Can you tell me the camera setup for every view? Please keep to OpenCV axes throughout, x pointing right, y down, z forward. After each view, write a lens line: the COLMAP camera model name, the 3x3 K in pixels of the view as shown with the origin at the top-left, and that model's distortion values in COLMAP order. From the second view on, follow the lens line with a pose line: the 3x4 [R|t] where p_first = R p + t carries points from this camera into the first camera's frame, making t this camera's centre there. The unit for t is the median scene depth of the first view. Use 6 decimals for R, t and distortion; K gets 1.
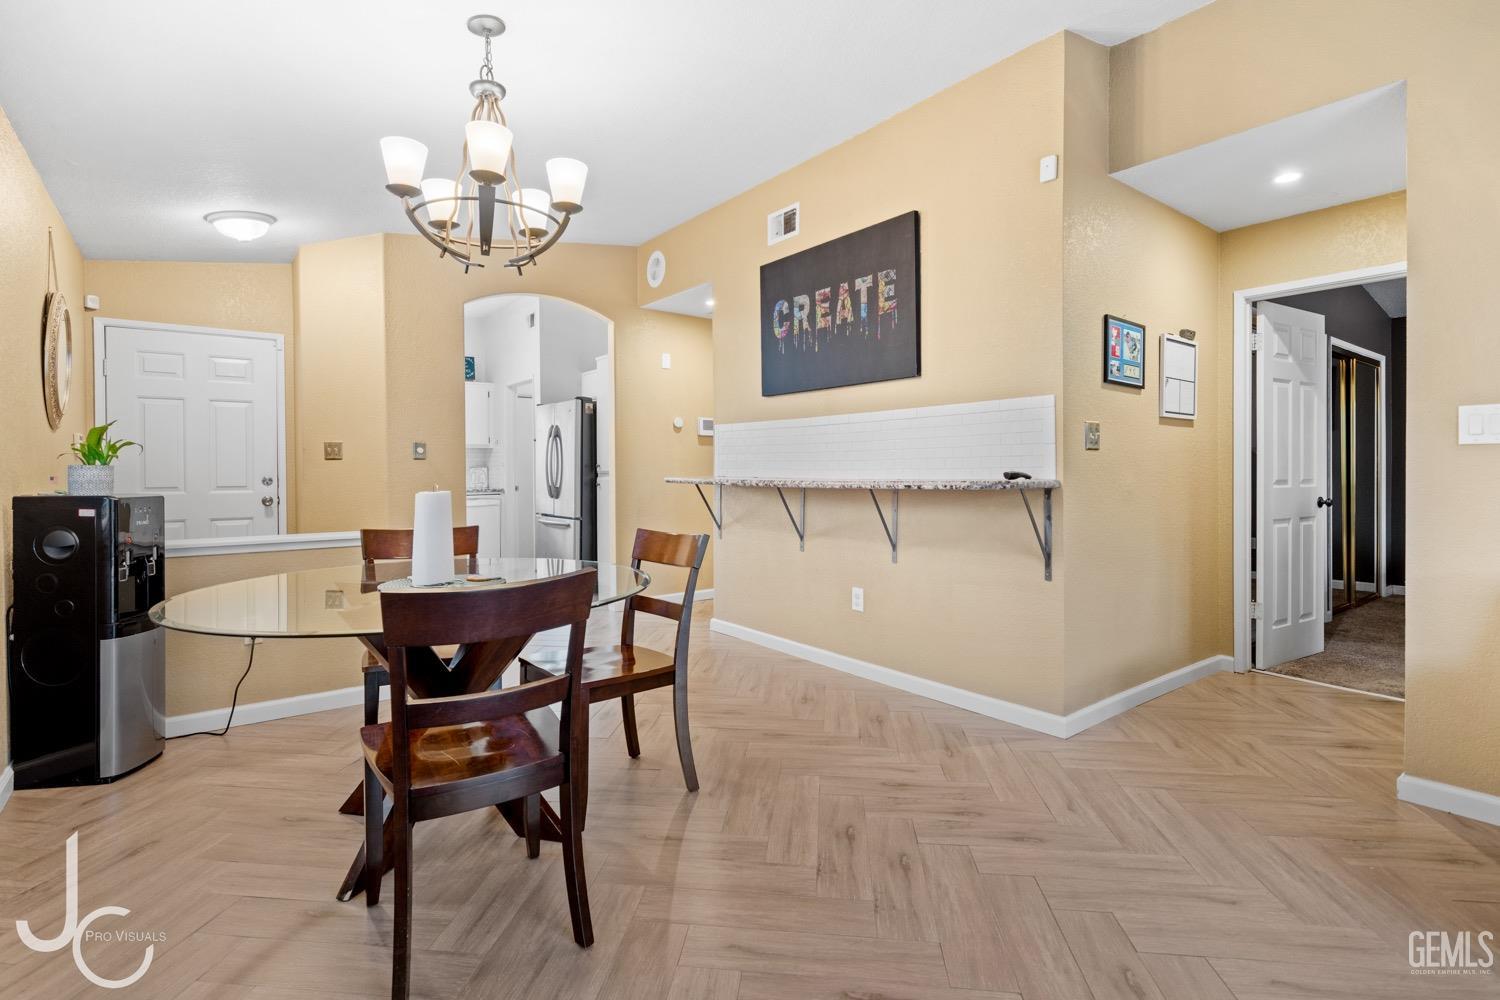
lens RADIAL K [[718.6, 0, 747.3], [0, 718.6, 464.6], [0, 0, 1]] dist [0.001041, 0.000561]
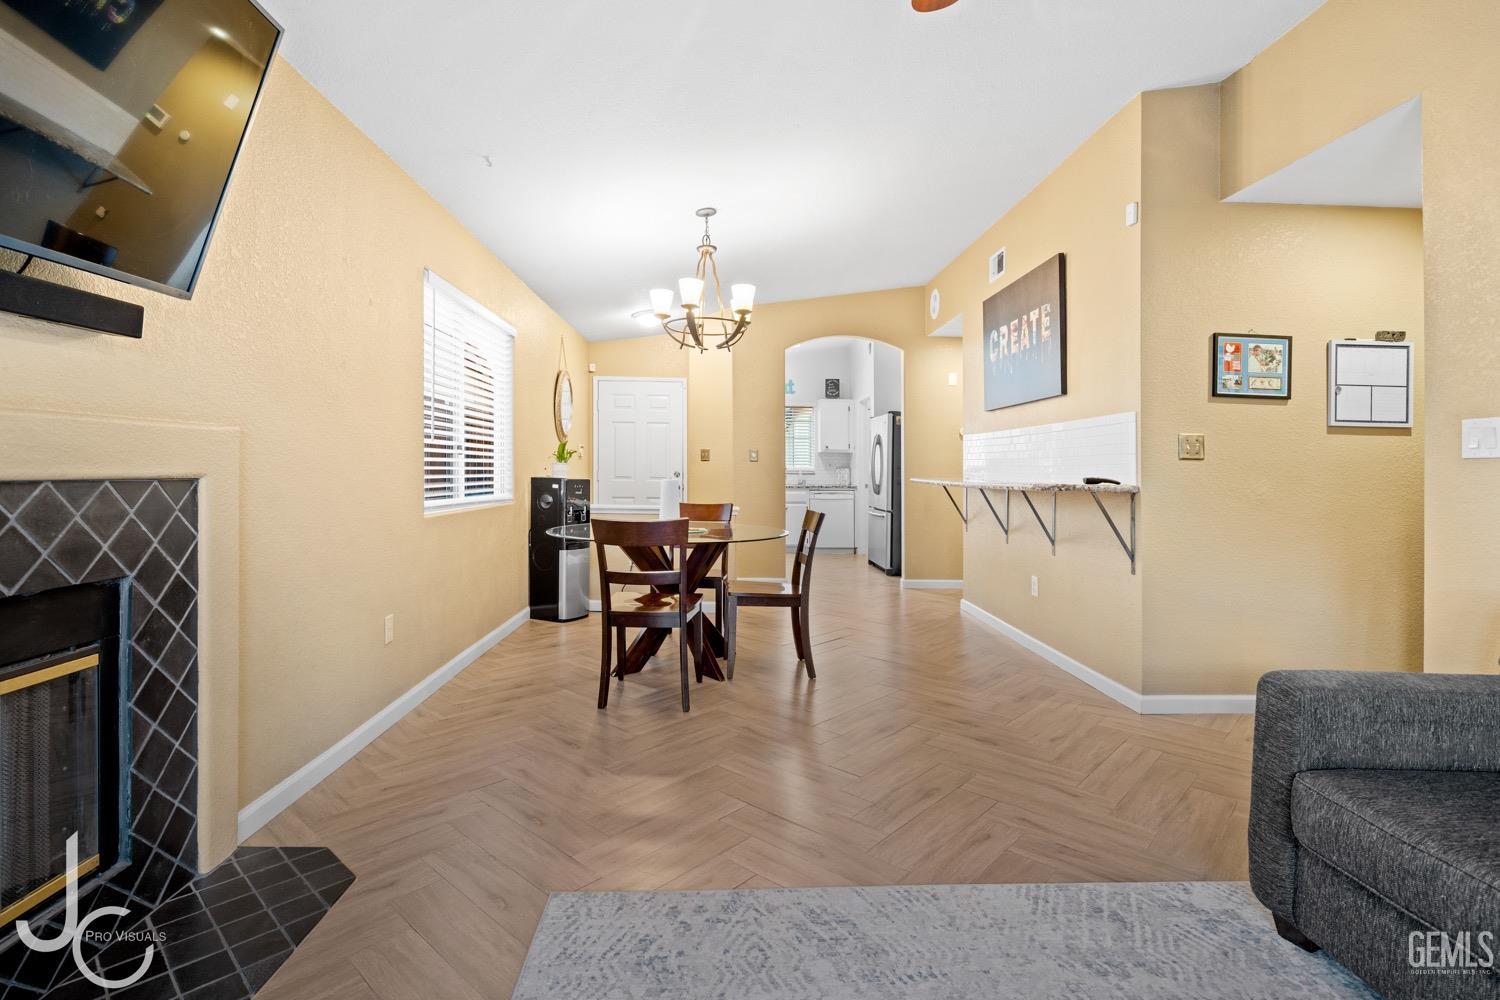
lens RADIAL K [[718.6, 0, 747.3], [0, 718.6, 464.6], [0, 0, 1]] dist [0.001041, 0.000561]
pose [[0.817769, 0.013748, -0.575383, 0.509180], [-0.015758, 0.999875, 0.001493, -0.003659], [0.575331, 0.007846, 0.817883, -0.252913]]
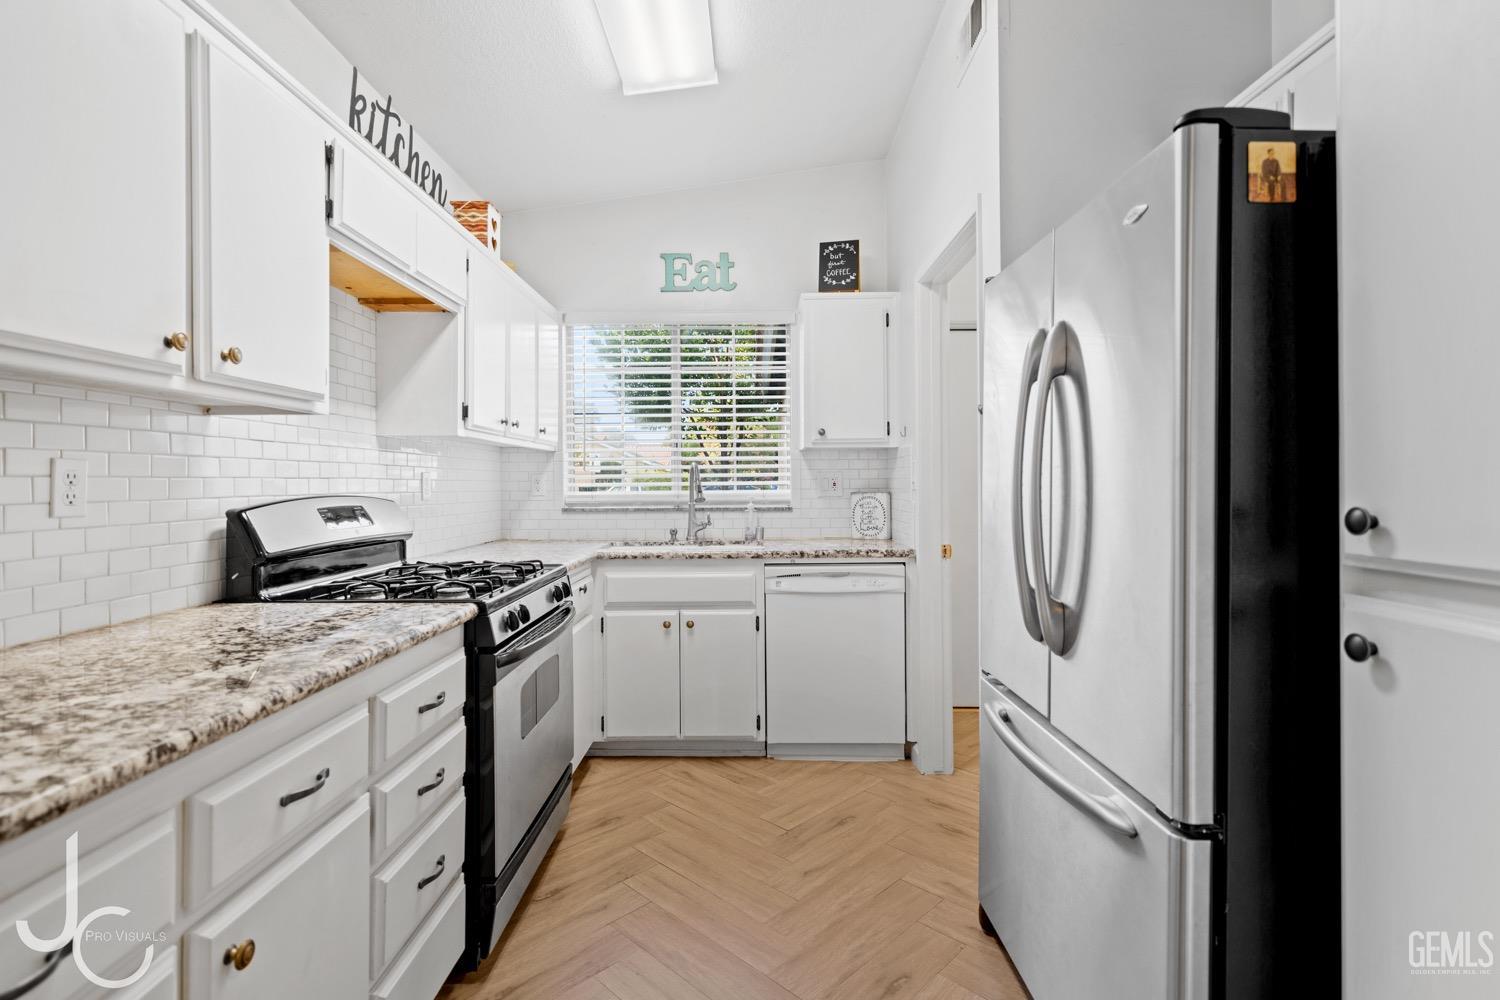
lens RADIAL K [[718.6, 0, 747.3], [0, 718.6, 464.6], [0, 0, 1]] dist [0.001041, 0.000561]
pose [[0.789519, -0.002255, -0.613722, -0.413423], [-0.009714, 0.999822, -0.016170, -0.012954], [0.613650, 0.018728, 0.789356, 1.536540]]
